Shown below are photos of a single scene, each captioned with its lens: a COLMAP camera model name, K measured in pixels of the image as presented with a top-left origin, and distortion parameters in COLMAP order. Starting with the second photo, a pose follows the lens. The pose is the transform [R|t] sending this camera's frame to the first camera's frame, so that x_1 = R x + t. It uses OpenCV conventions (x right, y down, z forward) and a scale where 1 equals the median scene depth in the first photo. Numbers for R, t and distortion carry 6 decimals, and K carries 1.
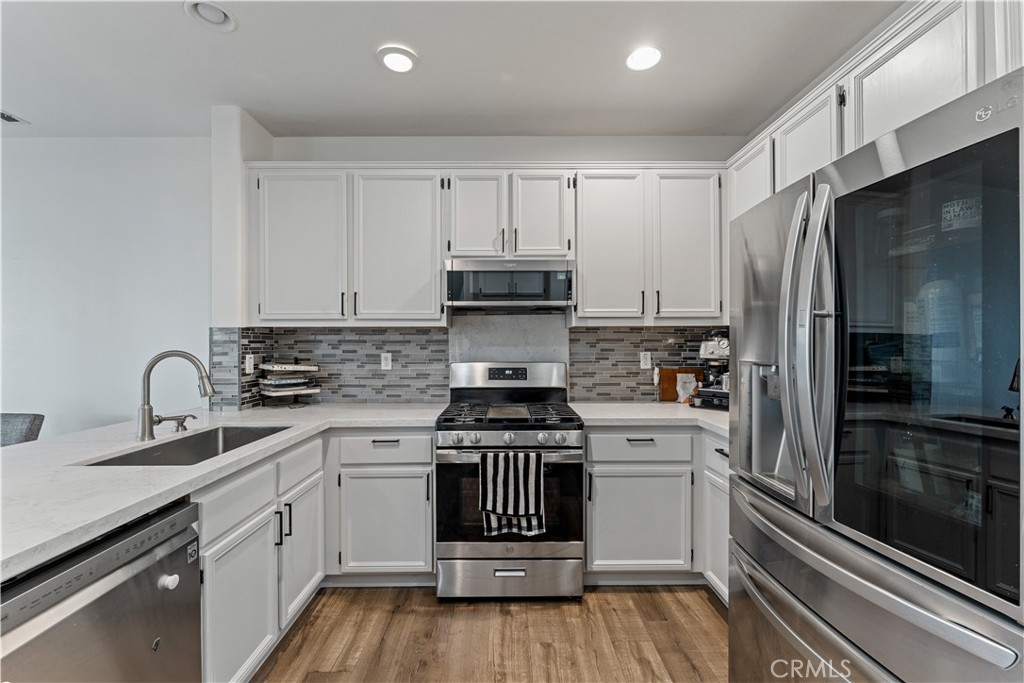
lens RADIAL K [[425.3, 0, 512.0], [0, 425.3, 341.5], [0, 0, 1]] dist [-0.000168, -0.000091]
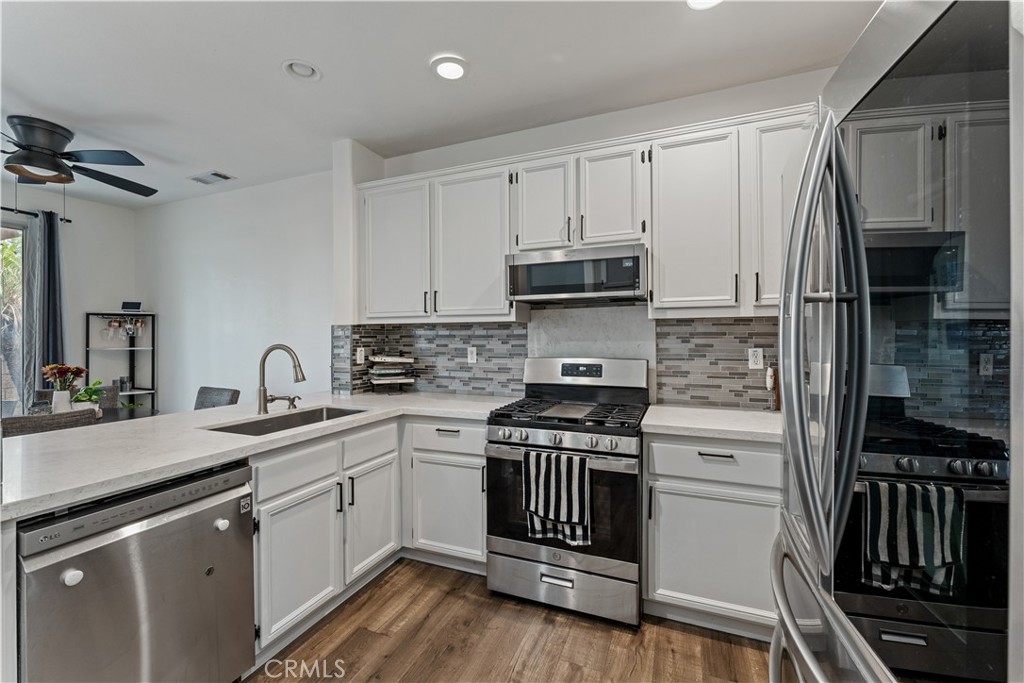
lens RADIAL K [[430.5, 0, 510.9], [0, 430.5, 335.6], [0, 0, 1]] dist [0.000623, -0.000057]
pose [[0.919773, -0.002832, -0.392441, 0.240231], [0.003280, 0.999995, 0.000470, -0.002103], [0.392437, -0.001720, 0.919777, 0.068480]]
